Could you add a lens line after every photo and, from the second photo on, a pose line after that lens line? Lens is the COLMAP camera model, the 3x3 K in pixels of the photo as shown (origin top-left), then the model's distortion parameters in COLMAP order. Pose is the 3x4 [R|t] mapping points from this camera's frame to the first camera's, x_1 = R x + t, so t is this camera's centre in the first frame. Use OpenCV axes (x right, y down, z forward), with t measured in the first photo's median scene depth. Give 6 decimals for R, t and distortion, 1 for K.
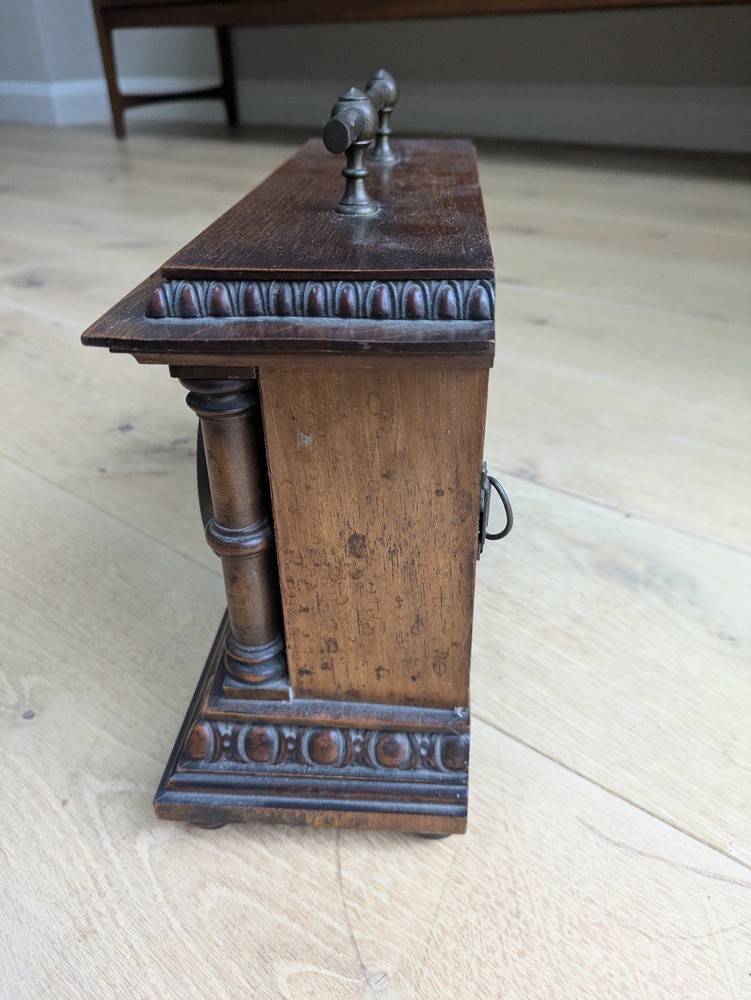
lens RADIAL K [[742.5, 0, 359.1], [0, 742.5, 498.3], [0, 0, 1]] dist [-0.000124, -0.008106]
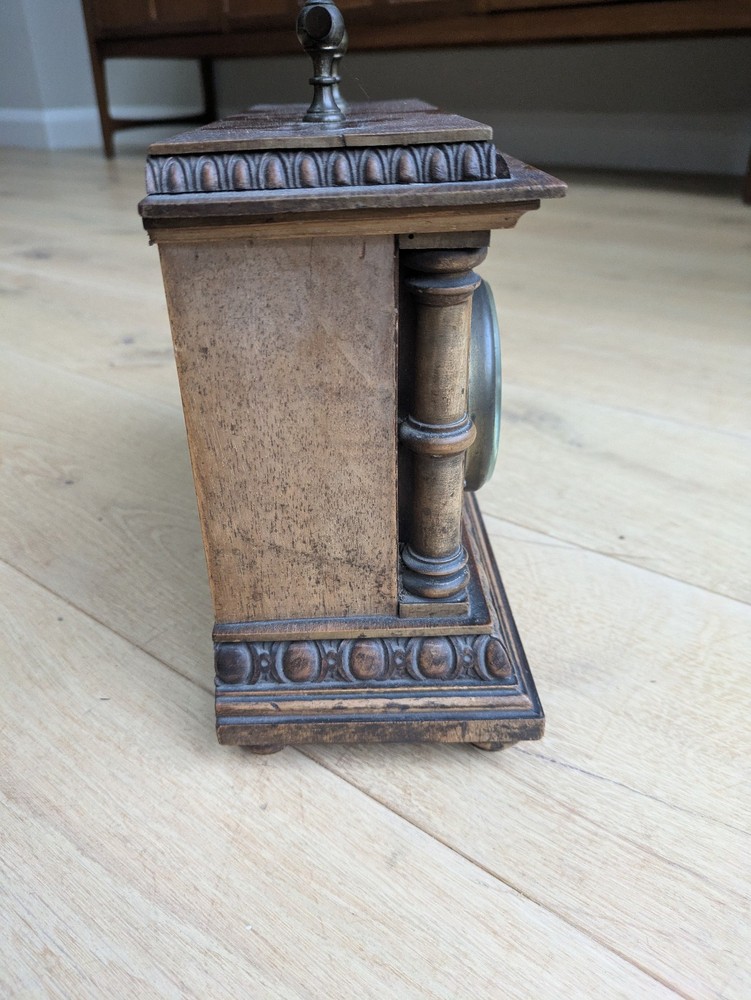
lens RADIAL K [[736.9, 0, 351.6], [0, 736.9, 516.9], [0, 0, 1]] dist [0.022987, -0.060545]
pose [[0.999793, 0.002396, 0.020208, 0.033335], [-0.001829, 0.999604, -0.028064, 0.233621], [-0.020267, 0.028022, 0.999402, -0.232237]]
